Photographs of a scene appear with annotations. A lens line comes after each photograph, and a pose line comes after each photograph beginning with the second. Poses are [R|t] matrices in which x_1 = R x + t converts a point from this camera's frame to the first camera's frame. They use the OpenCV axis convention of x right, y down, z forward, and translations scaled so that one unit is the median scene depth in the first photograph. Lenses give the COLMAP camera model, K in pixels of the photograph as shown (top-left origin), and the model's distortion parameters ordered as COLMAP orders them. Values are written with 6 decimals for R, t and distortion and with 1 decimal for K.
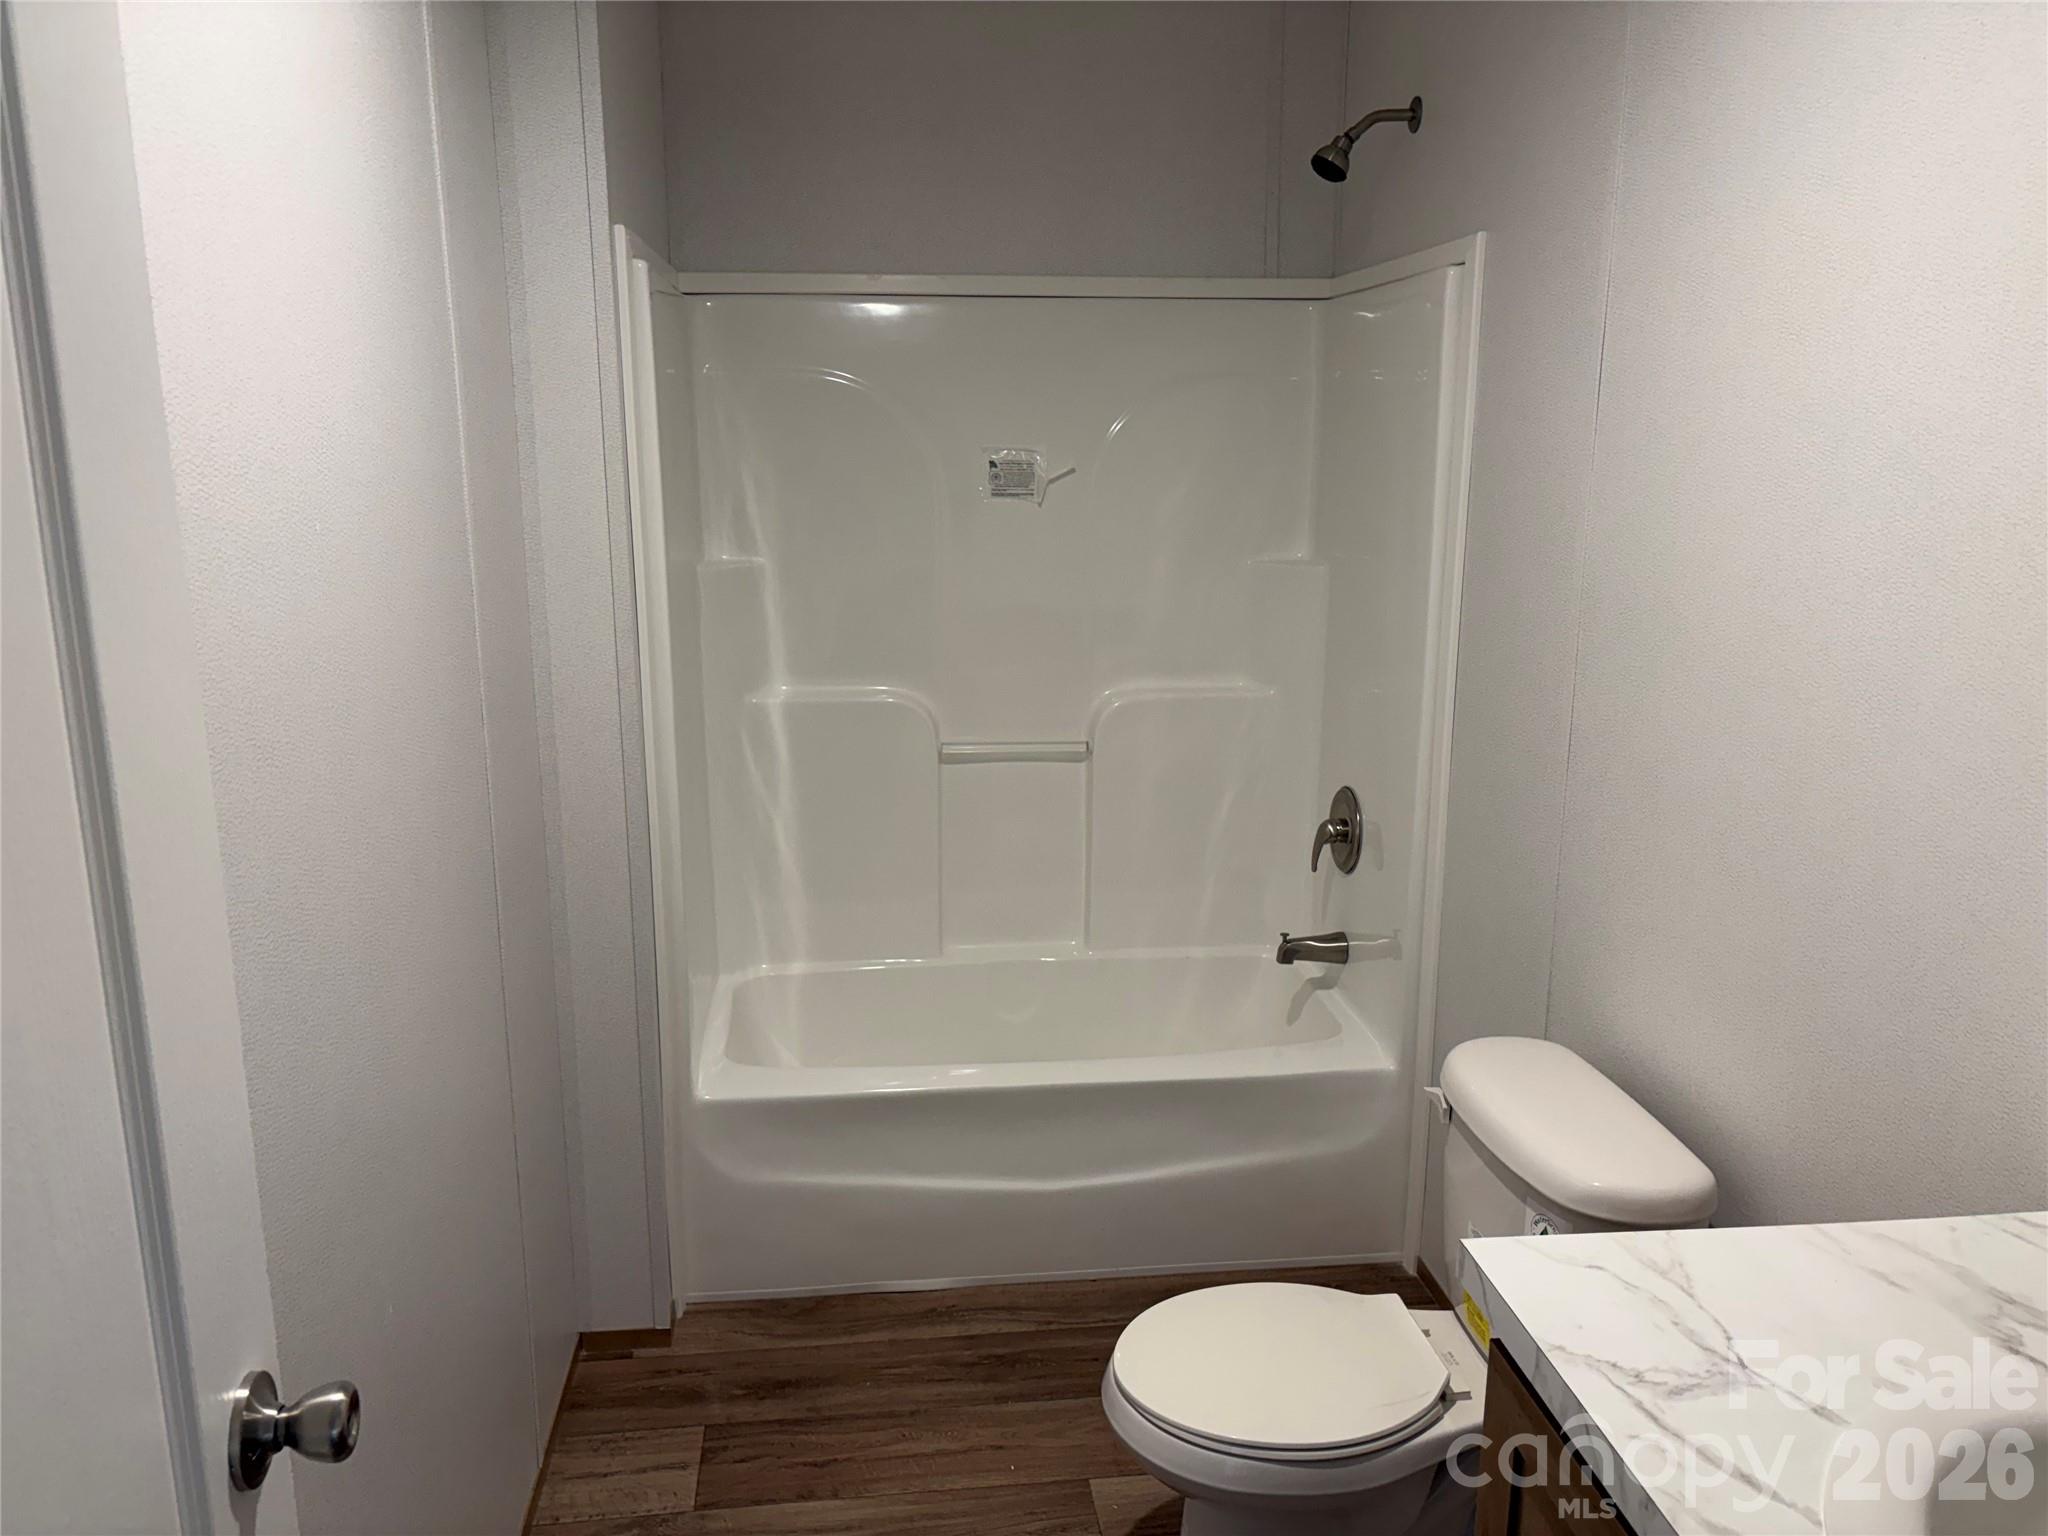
lens RADIAL K [[1530.5, 0, 1029.7], [0, 1530.5, 781.8], [0, 0, 1]] dist [0.035086, -0.043189]
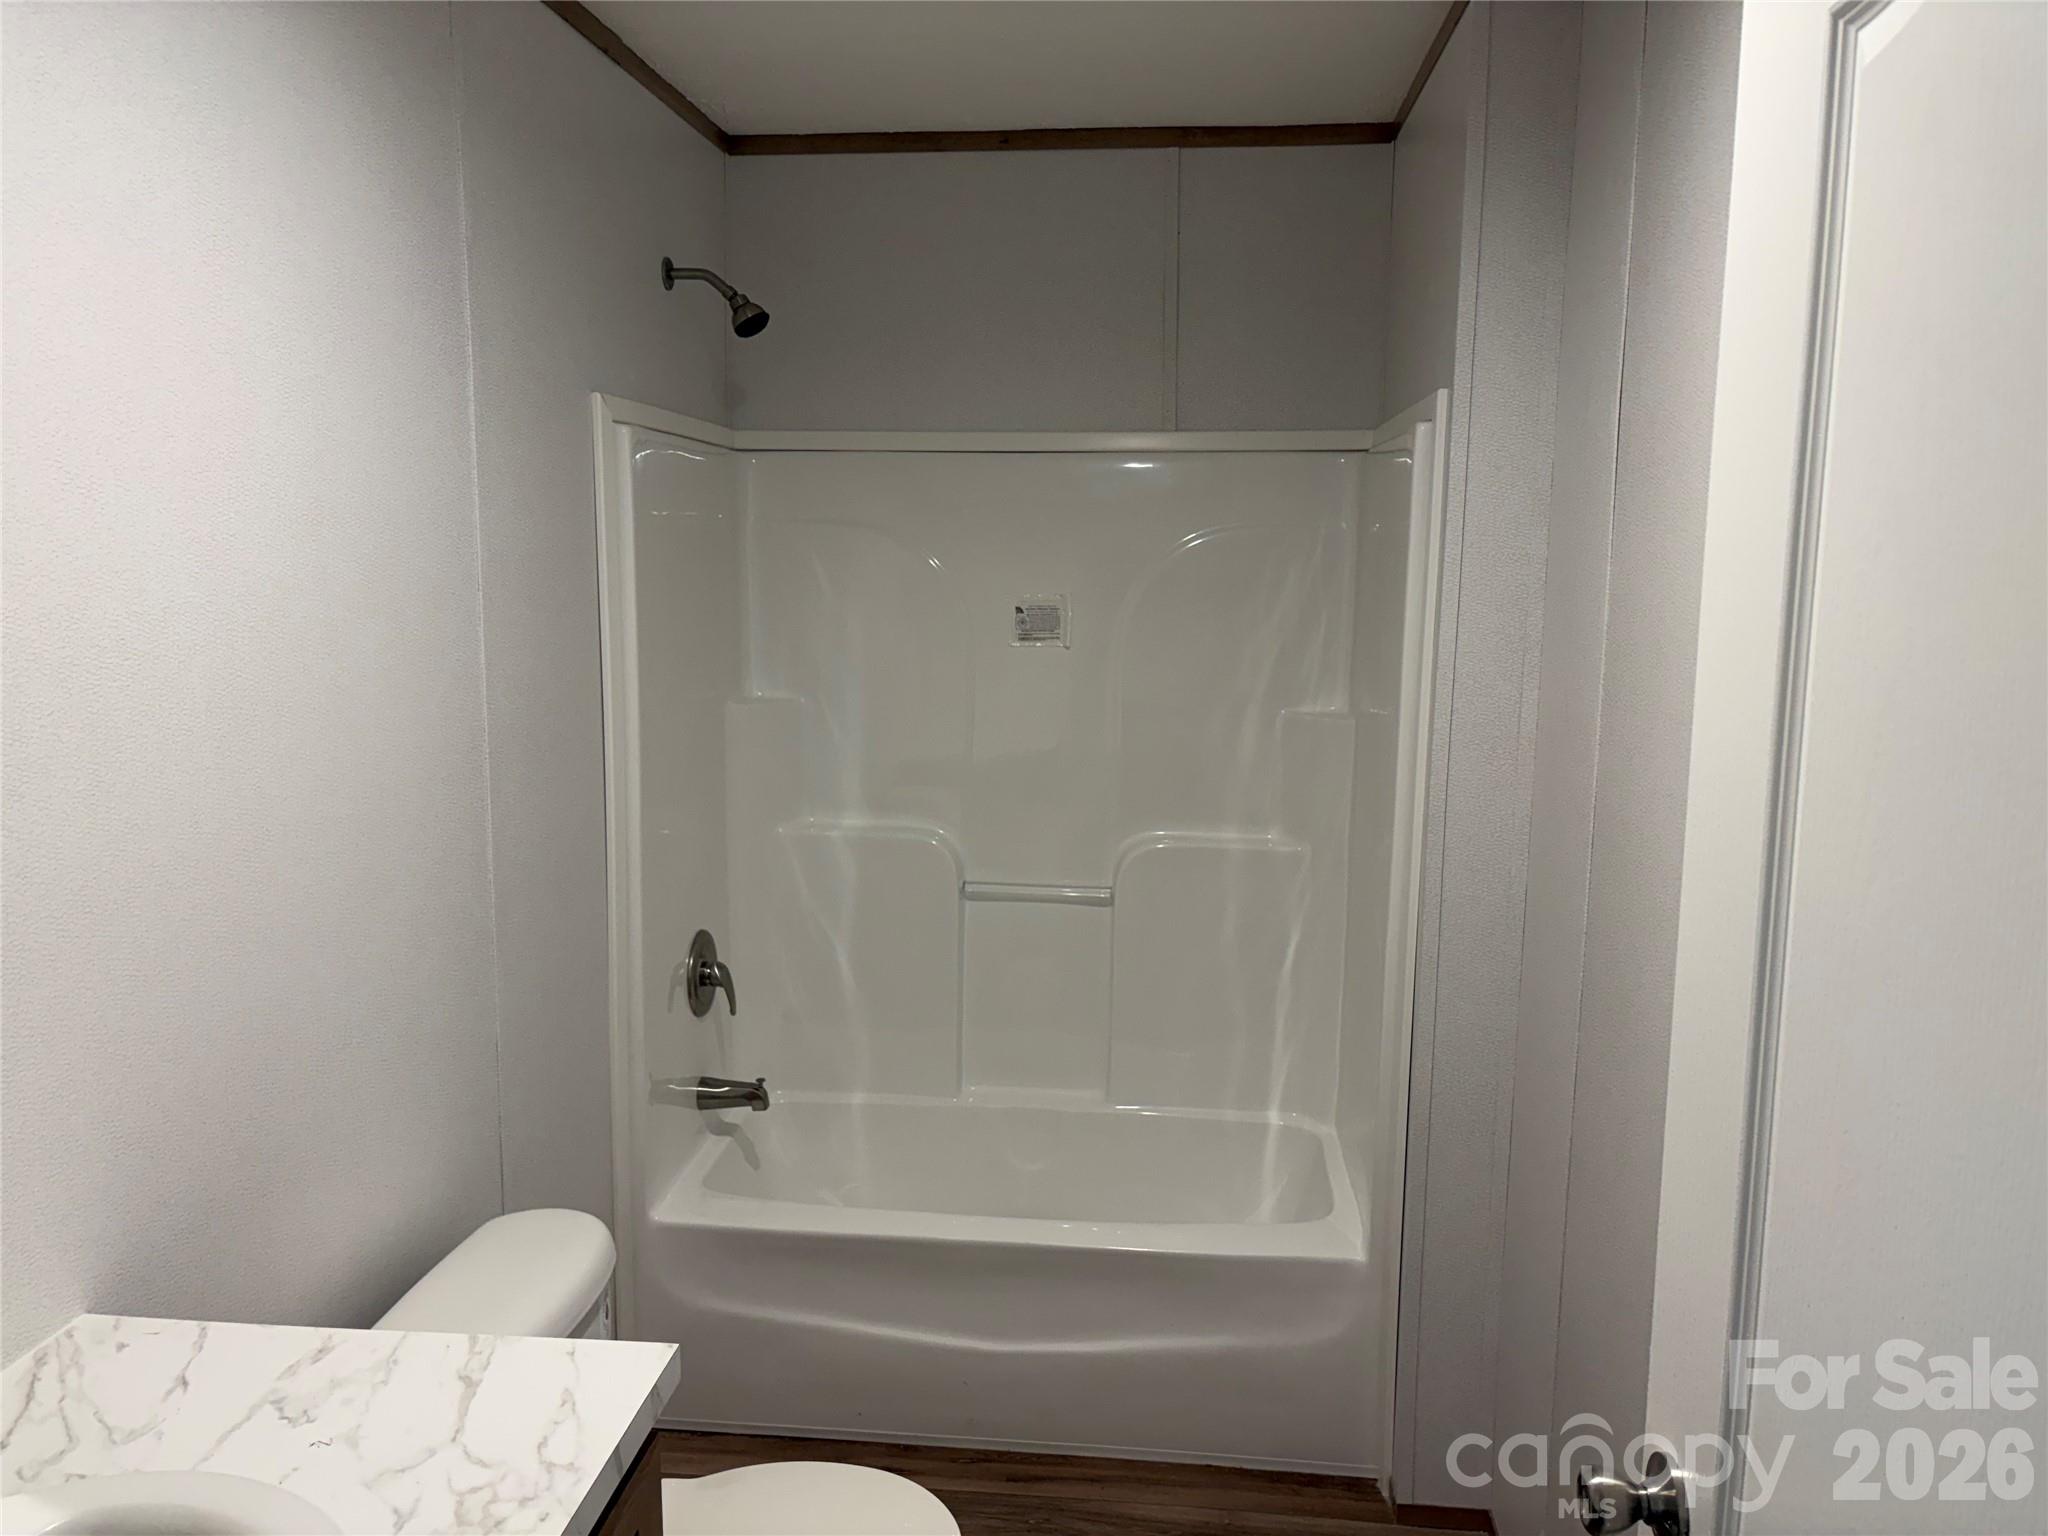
lens RADIAL K [[1530.5, 0, 1020.2], [0, 1530.5, 753.2], [0, 0, 1]] dist [0.035086, -0.043189]
pose [[0.978782, 0.033425, -0.202162, 0.207382], [-0.055580, 0.992925, -0.104928, -0.005931], [0.197225, 0.113938, 0.973715, 0.019210]]
